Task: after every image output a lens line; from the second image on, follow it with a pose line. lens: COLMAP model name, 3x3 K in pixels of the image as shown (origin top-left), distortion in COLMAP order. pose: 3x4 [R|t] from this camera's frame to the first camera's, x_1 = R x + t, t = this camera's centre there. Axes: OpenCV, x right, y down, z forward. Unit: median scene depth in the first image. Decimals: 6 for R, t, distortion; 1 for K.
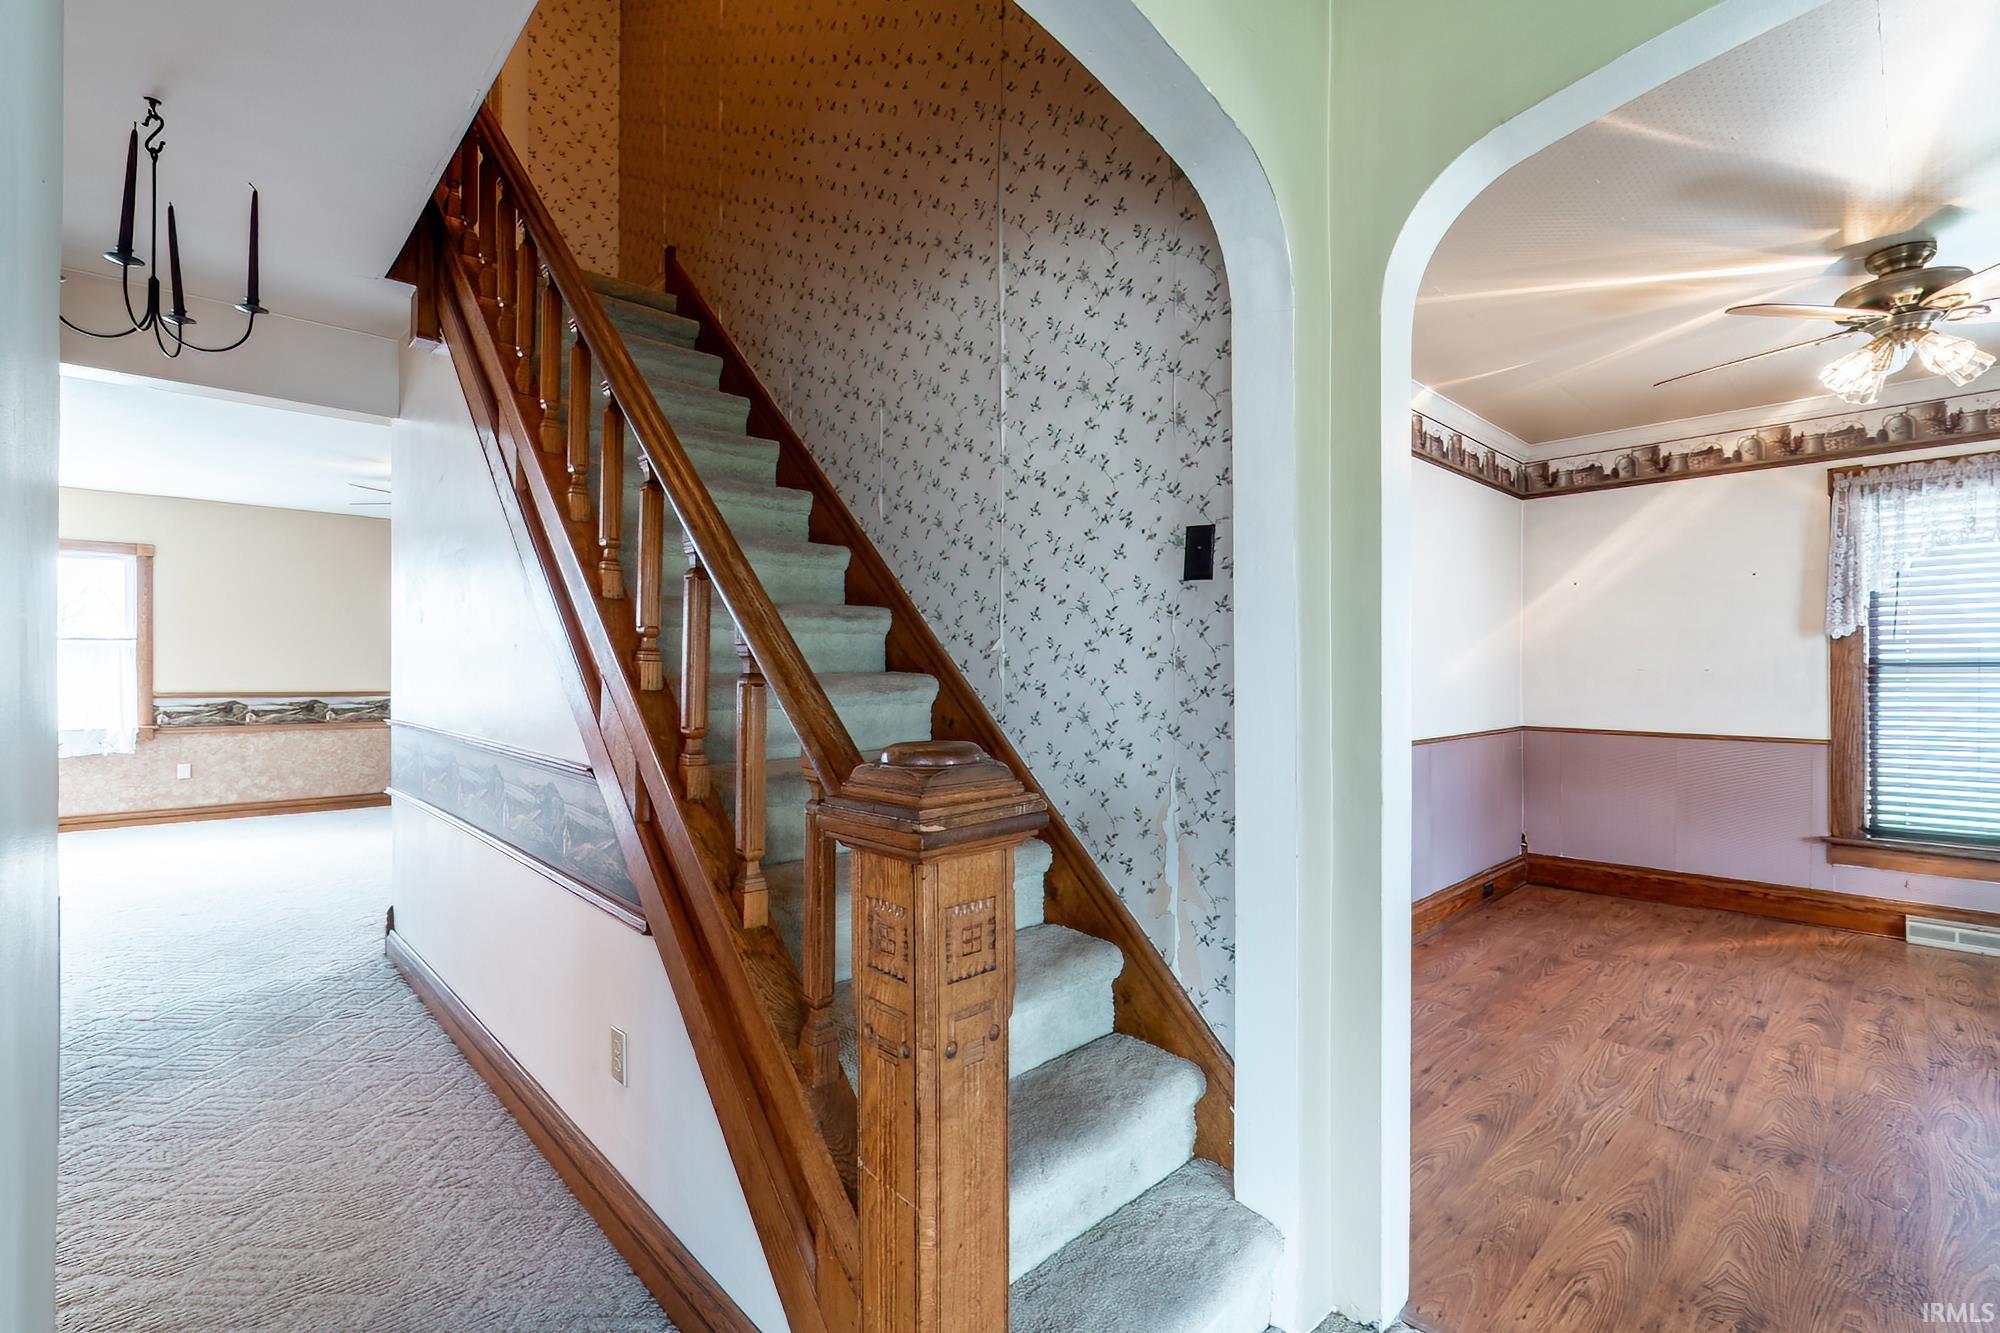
lens RADIAL K [[880.7, 0, 988.3], [0, 880.7, 672.2], [0, 0, 1]] dist [-0.003055, 0.001193]
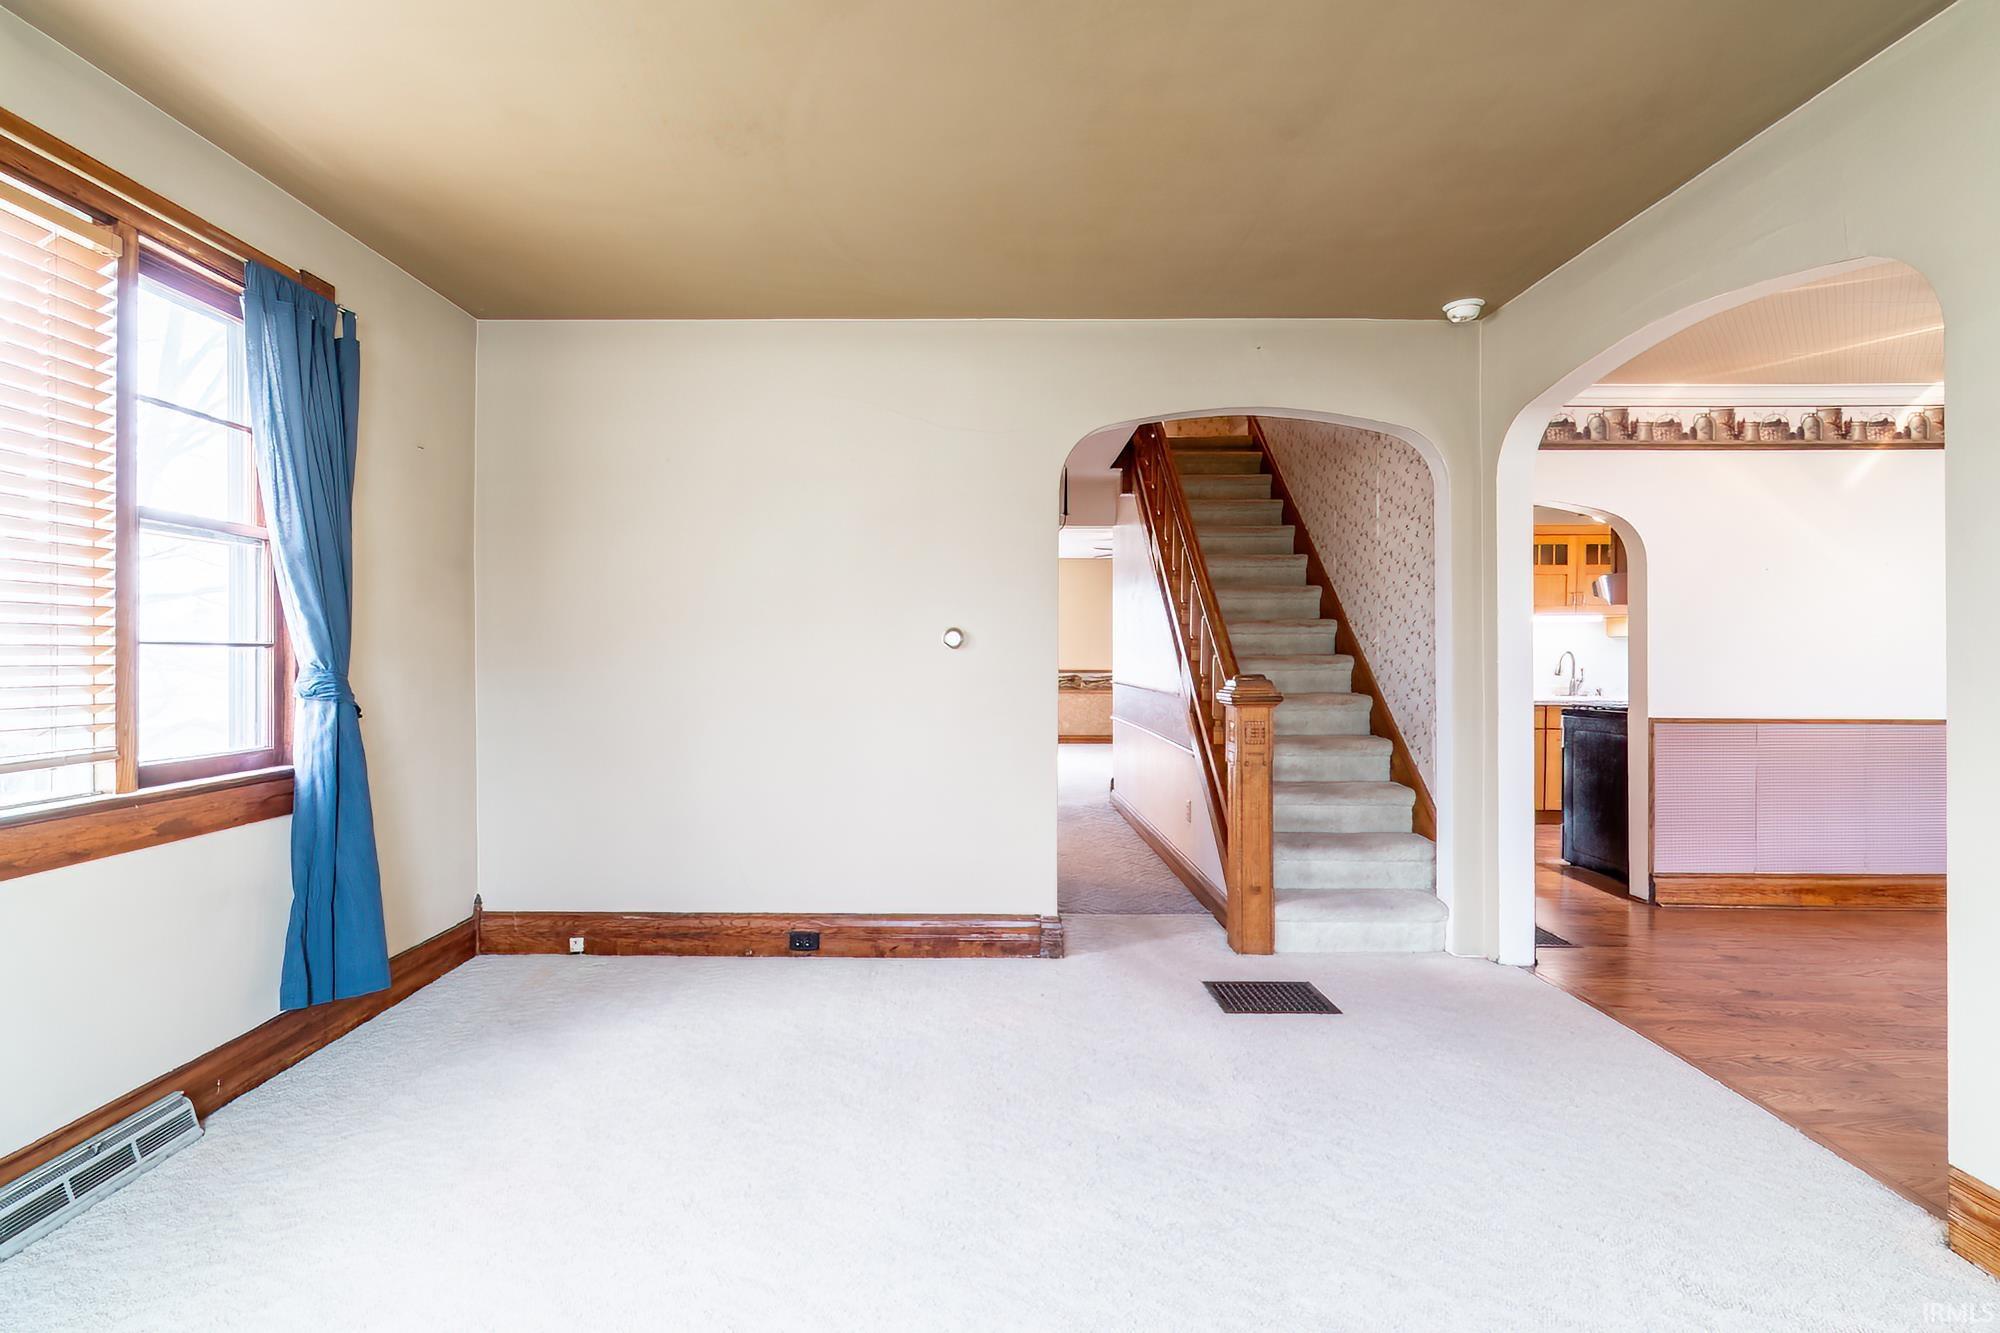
lens RADIAL K [[886.3, 0, 969.0], [0, 886.3, 653.7], [0, 0, 1]] dist [0.001828, 0.000636]
pose [[0.722906, -0.003491, -0.690937, 0.512639], [-0.001848, 0.999974, -0.006986, 0.011070], [0.690944, 0.006327, 0.722881, -0.732339]]
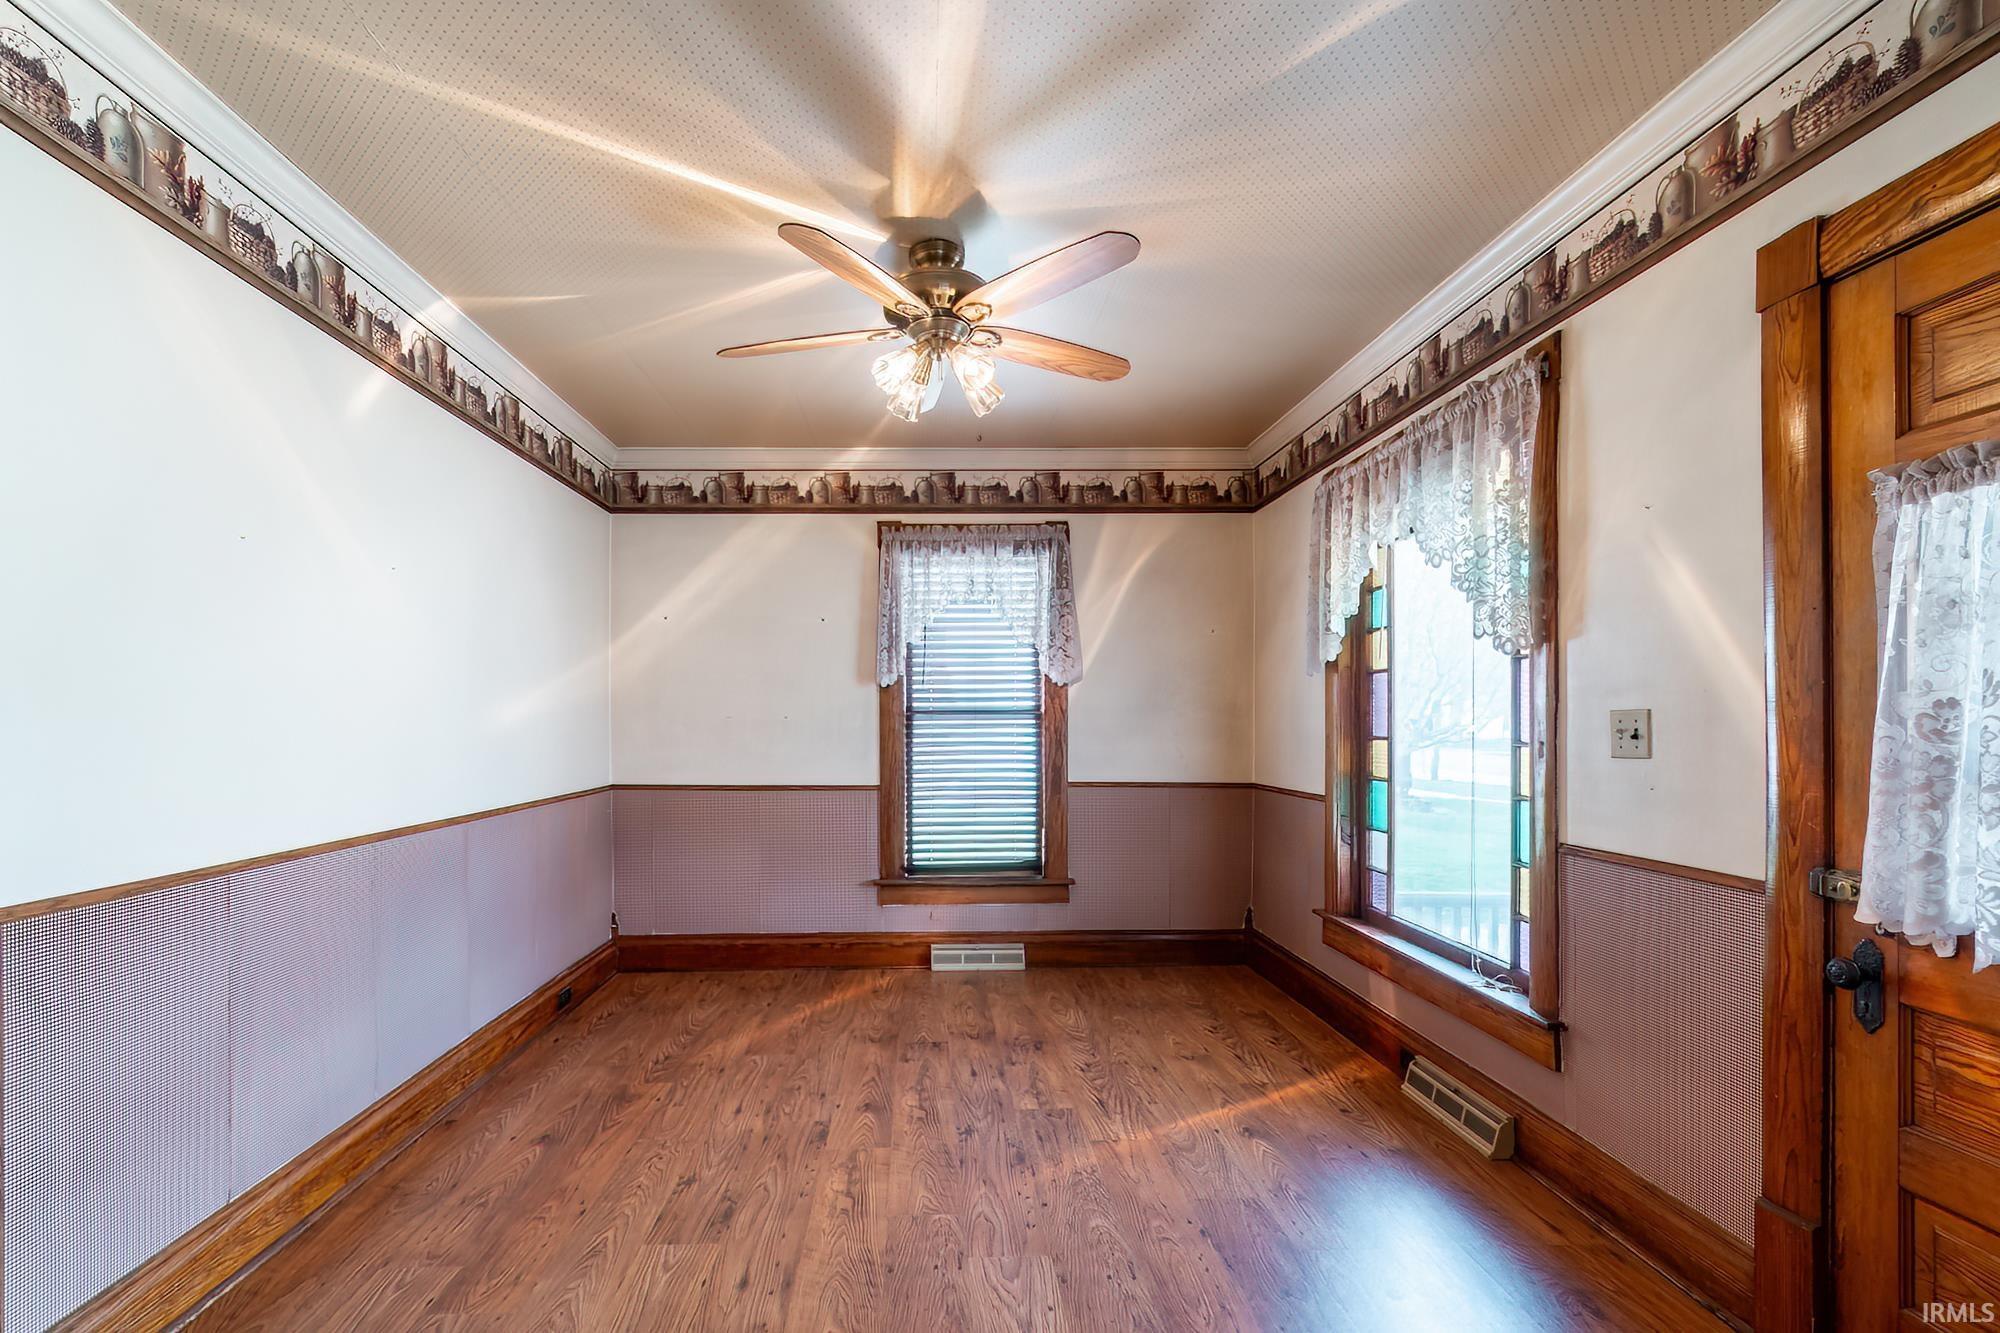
lens RADIAL K [[896.7, 0, 941.1], [0, 896.7, 730.2], [0, 0, 1]] dist [-0.001578, -0.000129]
pose [[0.671188, -0.009895, 0.741221, 0.311155], [0.001601, 0.999928, 0.011900, -0.000317], [-0.741285, -0.006800, 0.671156, 0.330214]]
